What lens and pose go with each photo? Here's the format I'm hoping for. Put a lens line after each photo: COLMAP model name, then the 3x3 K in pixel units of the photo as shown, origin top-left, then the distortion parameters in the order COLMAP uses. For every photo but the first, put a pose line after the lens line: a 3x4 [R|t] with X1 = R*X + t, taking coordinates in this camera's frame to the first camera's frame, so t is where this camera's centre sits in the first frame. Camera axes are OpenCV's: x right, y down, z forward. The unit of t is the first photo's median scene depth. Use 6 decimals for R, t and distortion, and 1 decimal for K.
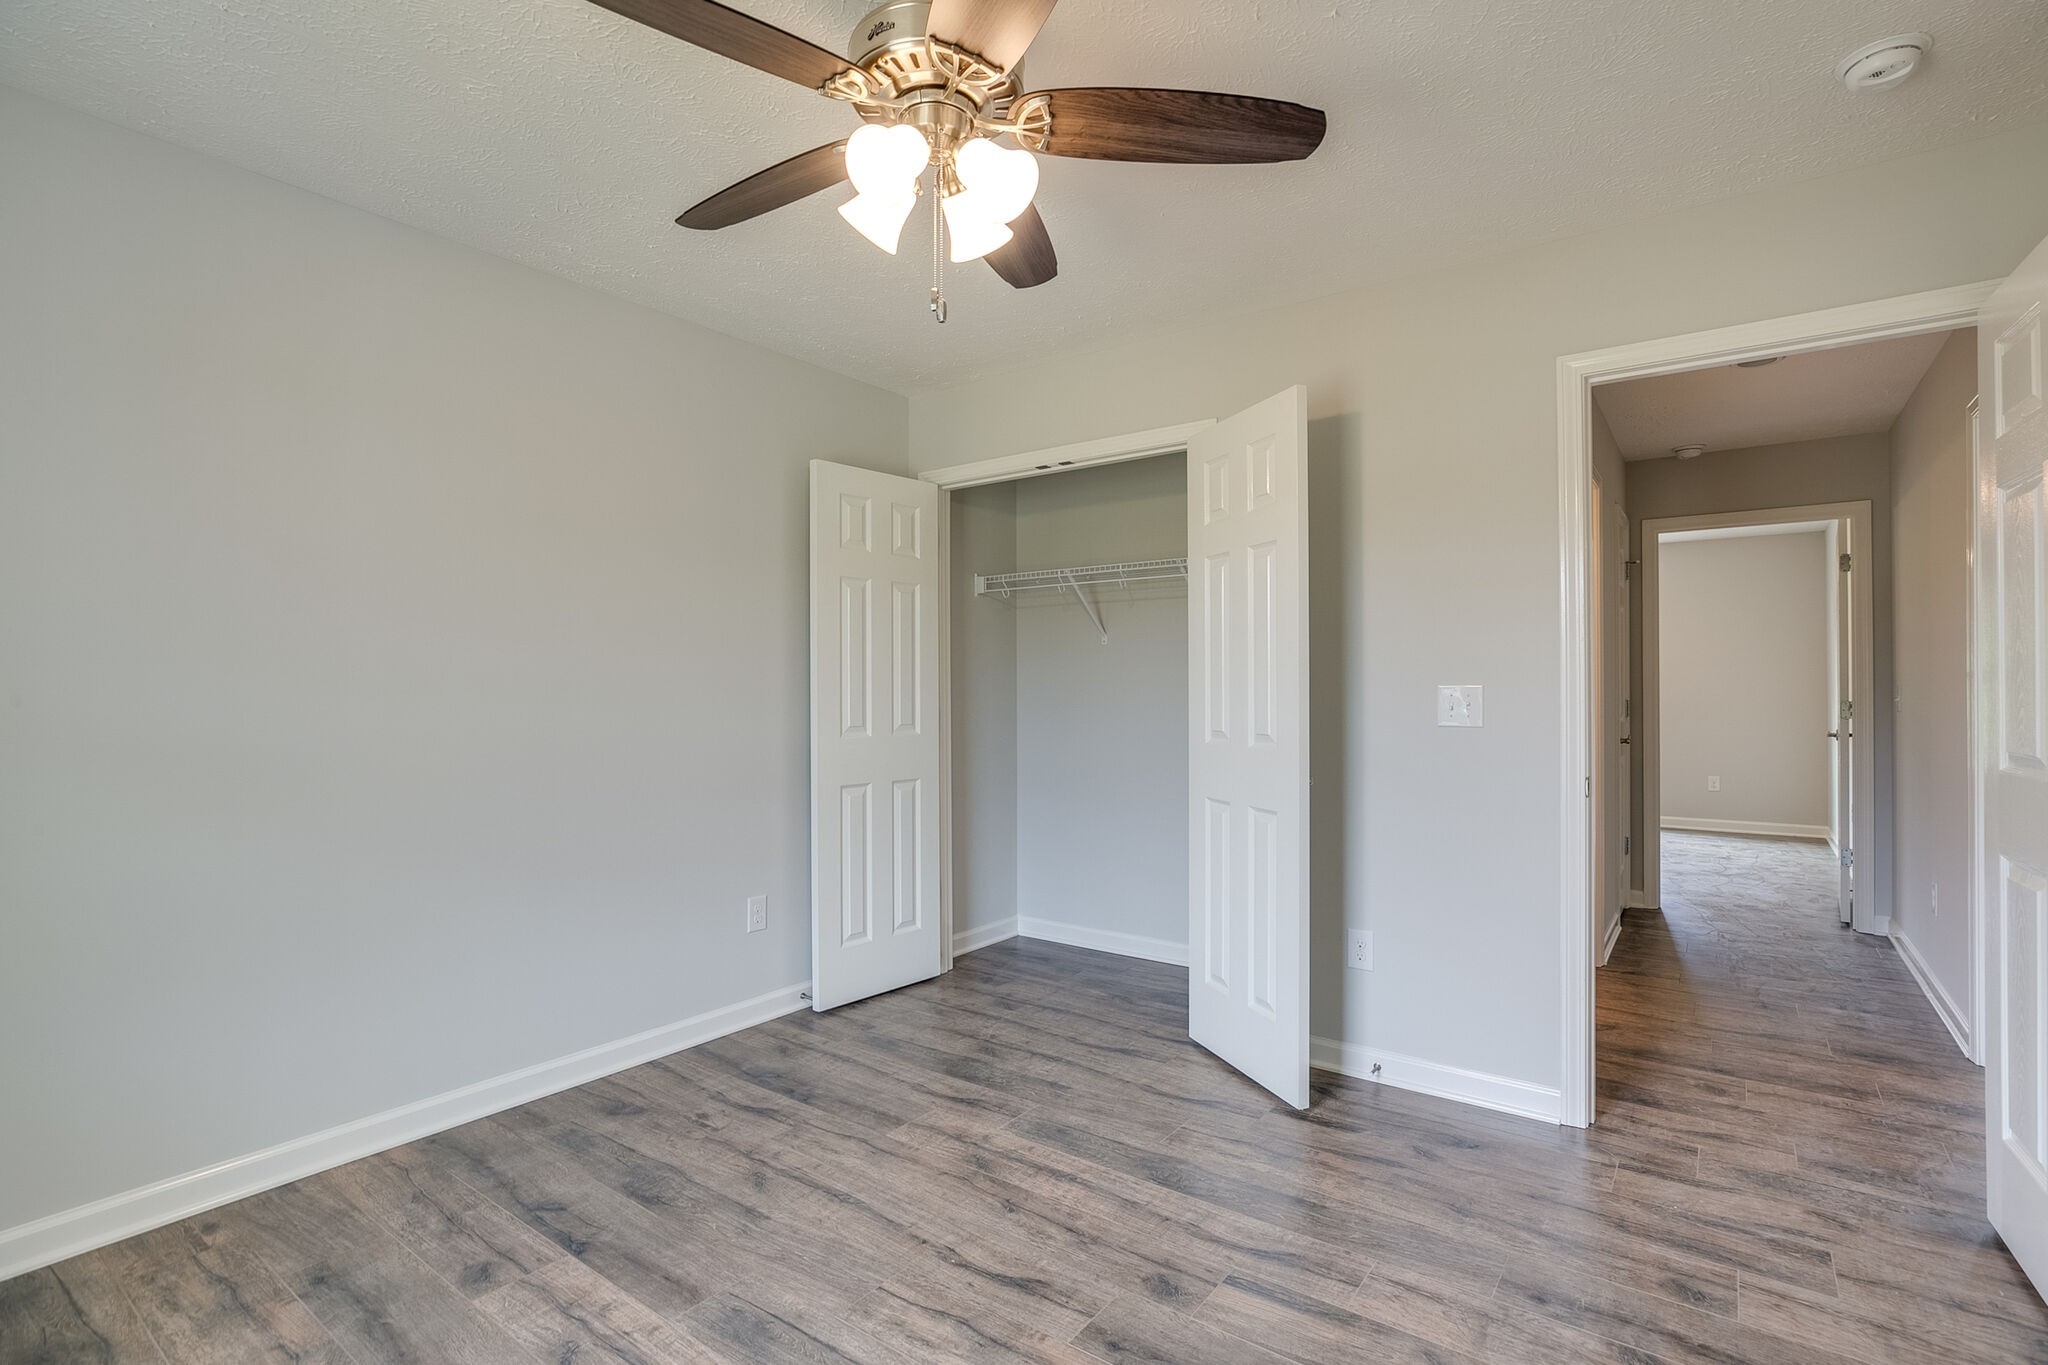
lens RADIAL K [[977.0, 0, 983.5], [0, 977.0, 685.0], [0, 0, 1]] dist [-0.022883, 0.009055]
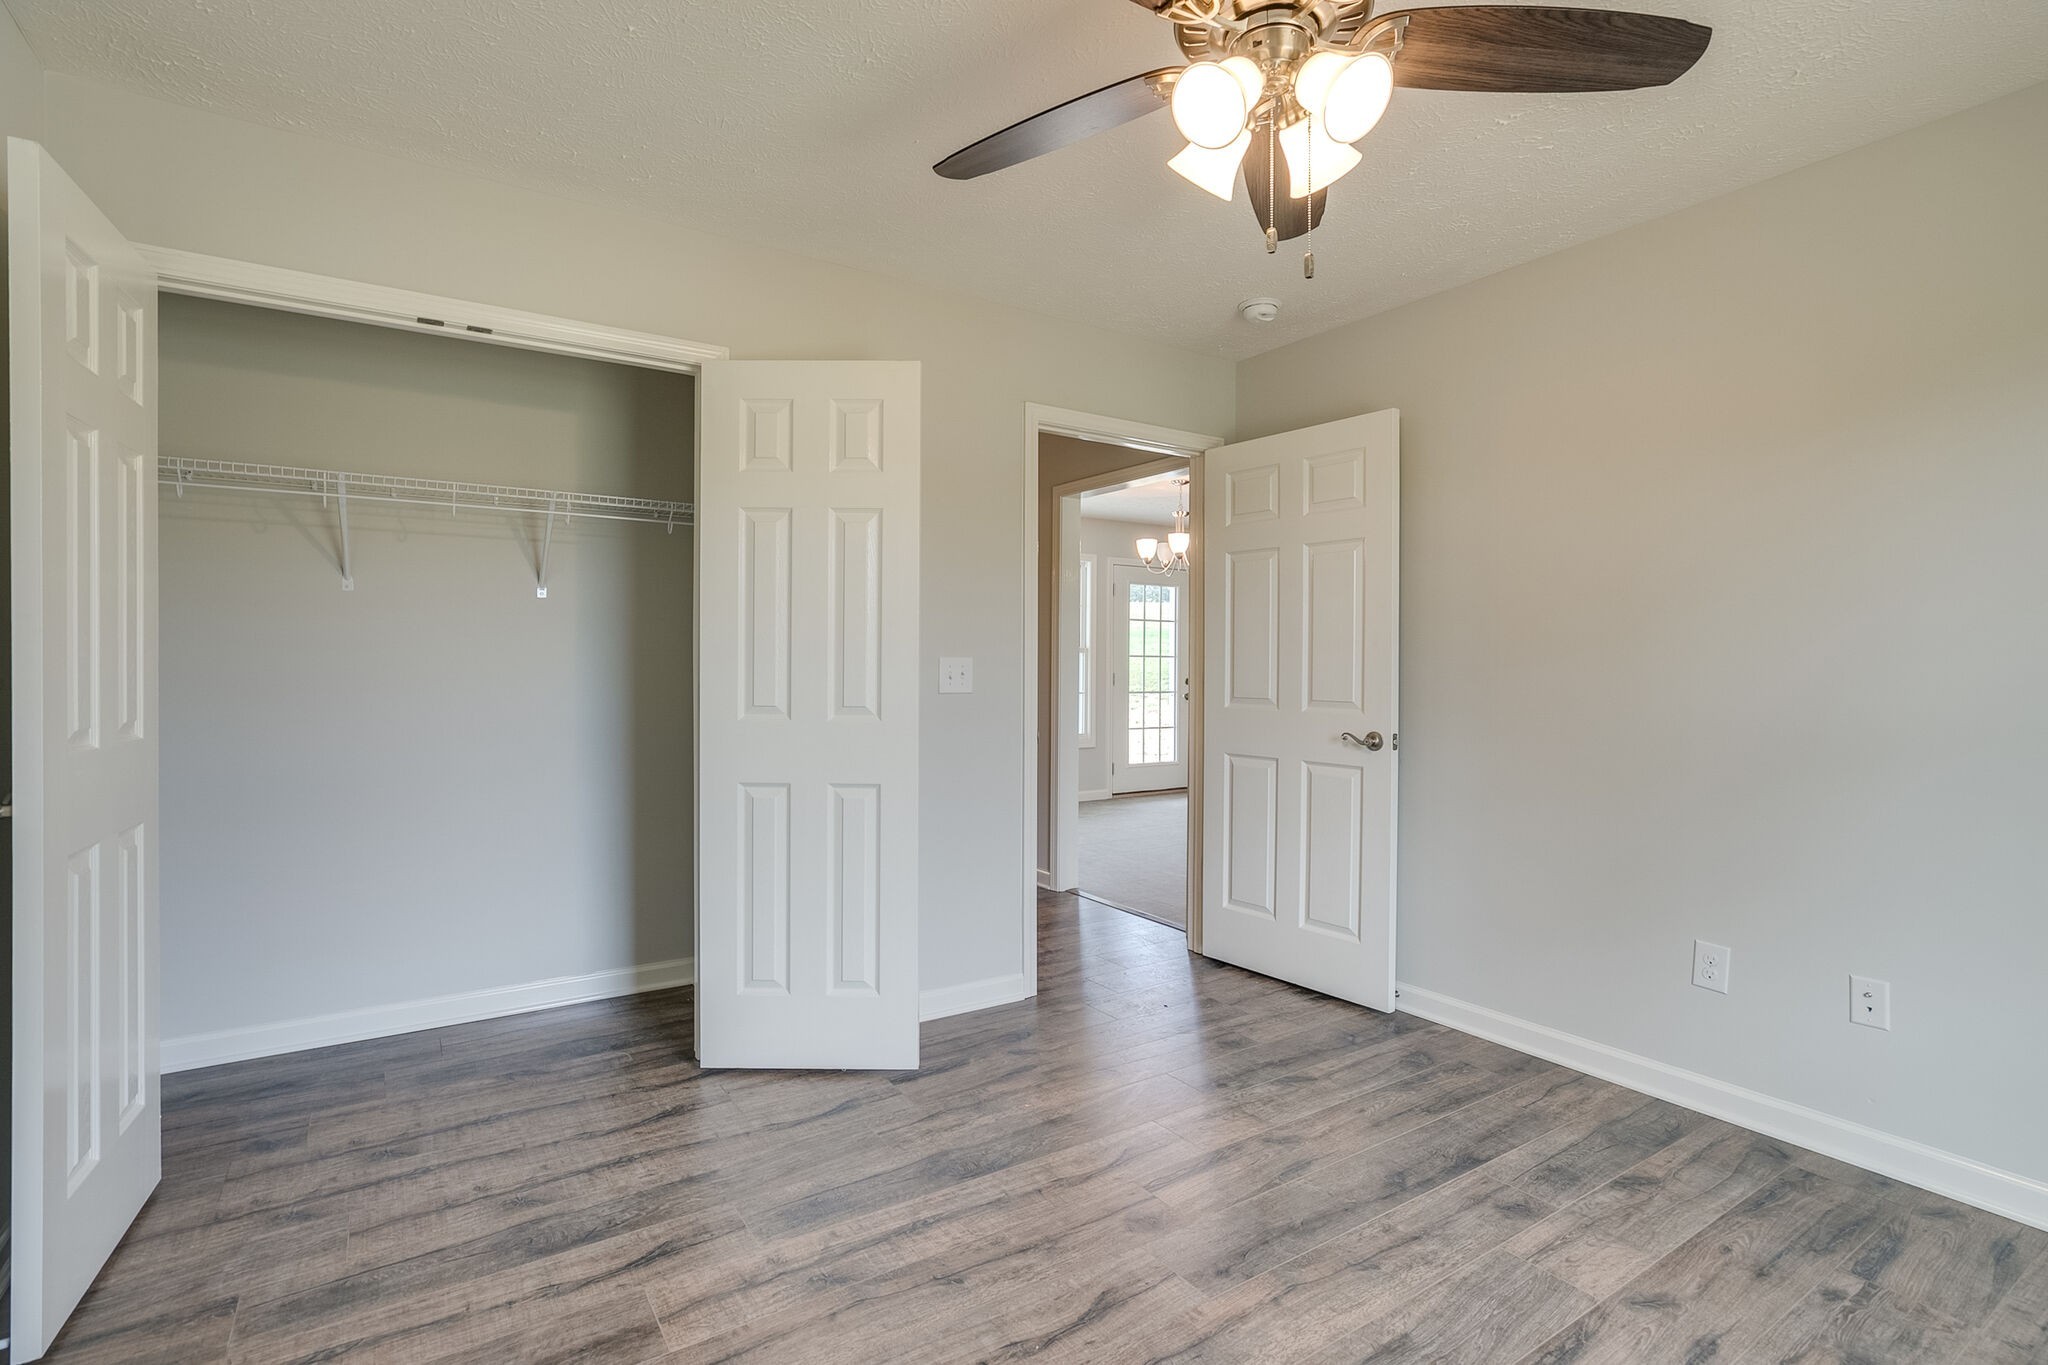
lens RADIAL K [[977.0, 0, 1039.5], [0, 977.0, 674.6], [0, 0, 1]] dist [-0.022883, 0.009055]
pose [[0.309314, -0.004714, 0.950948, -0.609823], [-0.010392, 0.999911, 0.008336, 0.009742], [-0.950903, -0.012461, 0.309238, 0.562173]]
